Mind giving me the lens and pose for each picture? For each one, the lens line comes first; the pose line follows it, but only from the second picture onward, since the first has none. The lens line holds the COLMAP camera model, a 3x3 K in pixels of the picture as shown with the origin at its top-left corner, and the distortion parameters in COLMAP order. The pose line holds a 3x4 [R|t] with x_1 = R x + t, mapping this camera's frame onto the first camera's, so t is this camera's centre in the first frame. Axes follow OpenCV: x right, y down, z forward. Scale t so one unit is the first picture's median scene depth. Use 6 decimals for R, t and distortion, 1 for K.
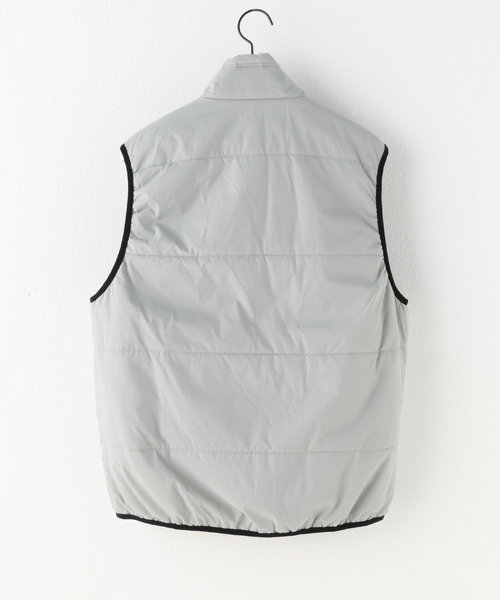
lens RADIAL K [[1734.7, 0, 256.2], [0, 1734.7, 305.6], [0, 0, 1]] dist [0.006779, 0.000000]
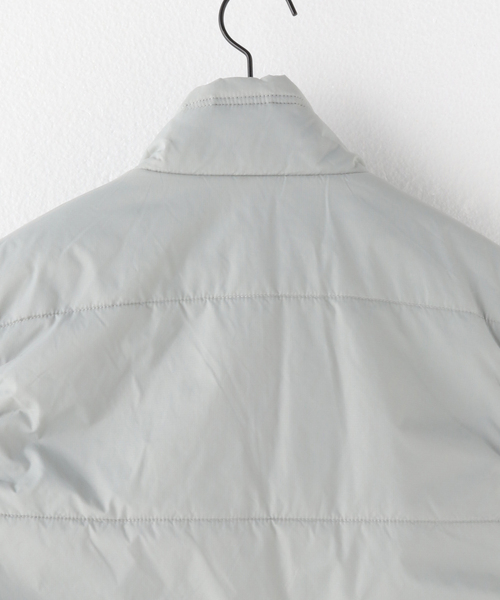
lens RADIAL K [[1734.7, 0, 224.3], [0, 1734.7, 307.0], [0, 0, 1]] dist [0.006779, 0.000000]
pose [[0.999116, 0.014238, 0.039559, -0.026373], [-0.012273, 0.998700, -0.049483, -0.061682], [-0.040212, 0.048953, 0.997991, 0.546820]]
